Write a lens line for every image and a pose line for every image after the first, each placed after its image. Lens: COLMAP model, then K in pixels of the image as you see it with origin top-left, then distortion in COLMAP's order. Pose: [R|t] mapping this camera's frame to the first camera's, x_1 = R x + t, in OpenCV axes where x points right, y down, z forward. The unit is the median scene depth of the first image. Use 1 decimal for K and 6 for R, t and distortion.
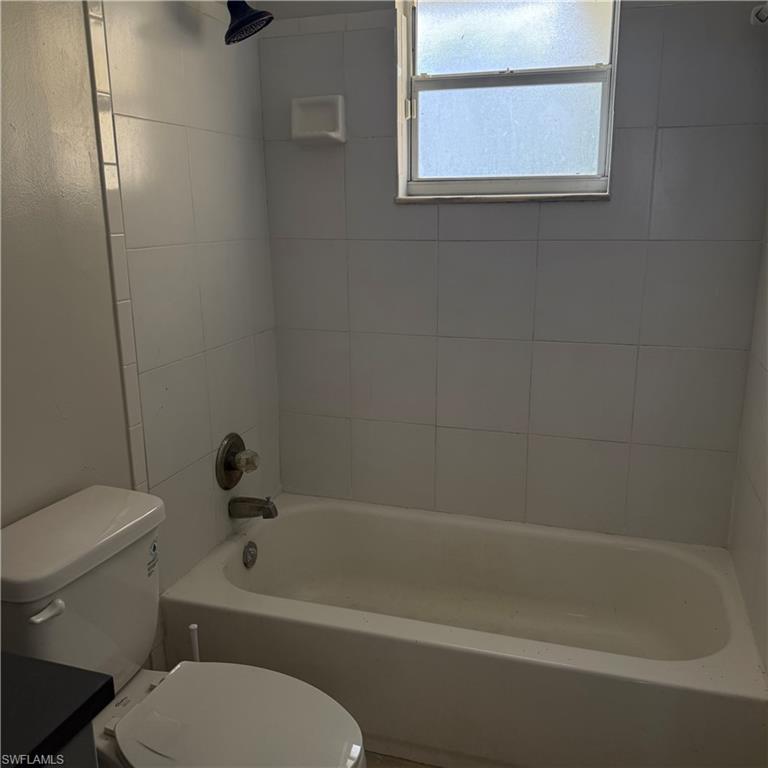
lens RADIAL K [[739.7, 0, 383.7], [0, 739.7, 399.7], [0, 0, 1]] dist [0.132581, -0.237834]
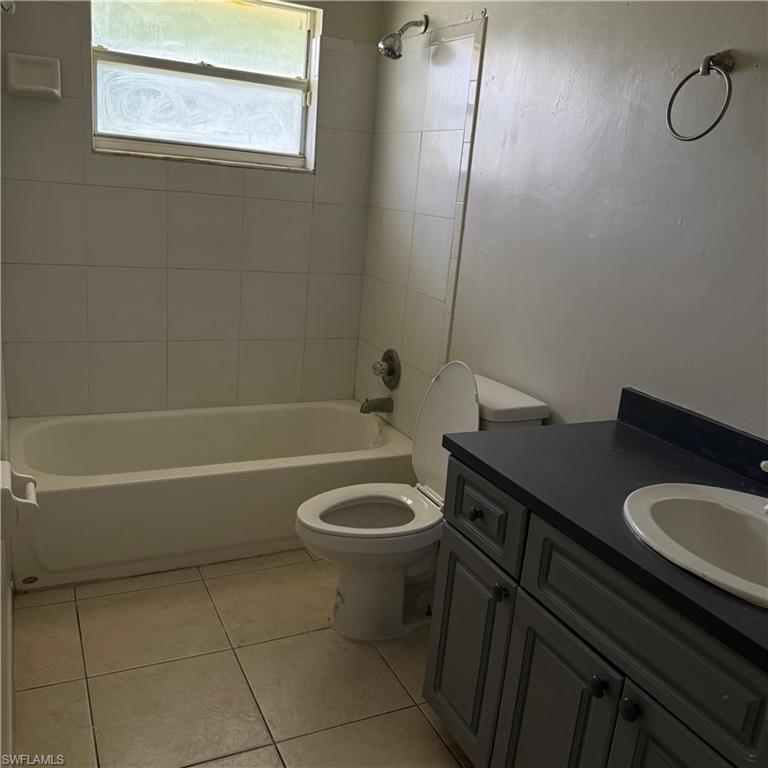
lens RADIAL K [[739.7, 0, 383.7], [0, 739.7, 399.7], [0, 0, 1]] dist [0.132581, -0.237834]
pose [[0.719058, -0.133817, 0.681945, -0.561010], [0.098459, 0.991004, 0.090647, 0.064681], [-0.687940, 0.001963, 0.725765, -0.191604]]
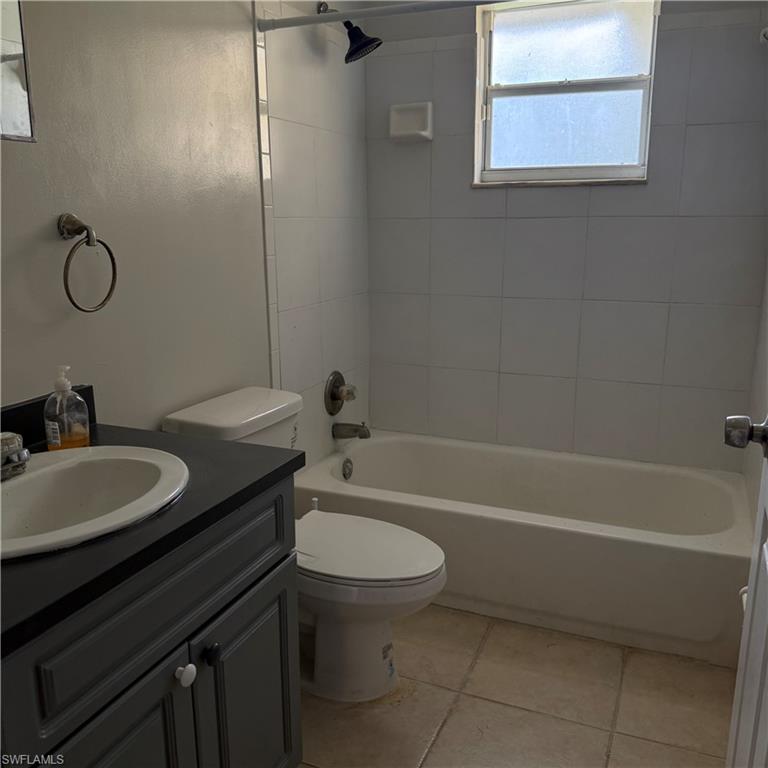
lens RADIAL K [[739.7, 0, 383.7], [0, 739.7, 399.7], [0, 0, 1]] dist [0.132581, -0.237834]
pose [[0.996702, 0.023643, -0.077622, -0.025295], [-0.024500, 0.999649, -0.010108, 0.106508], [0.077356, 0.011976, 0.996932, -0.250616]]
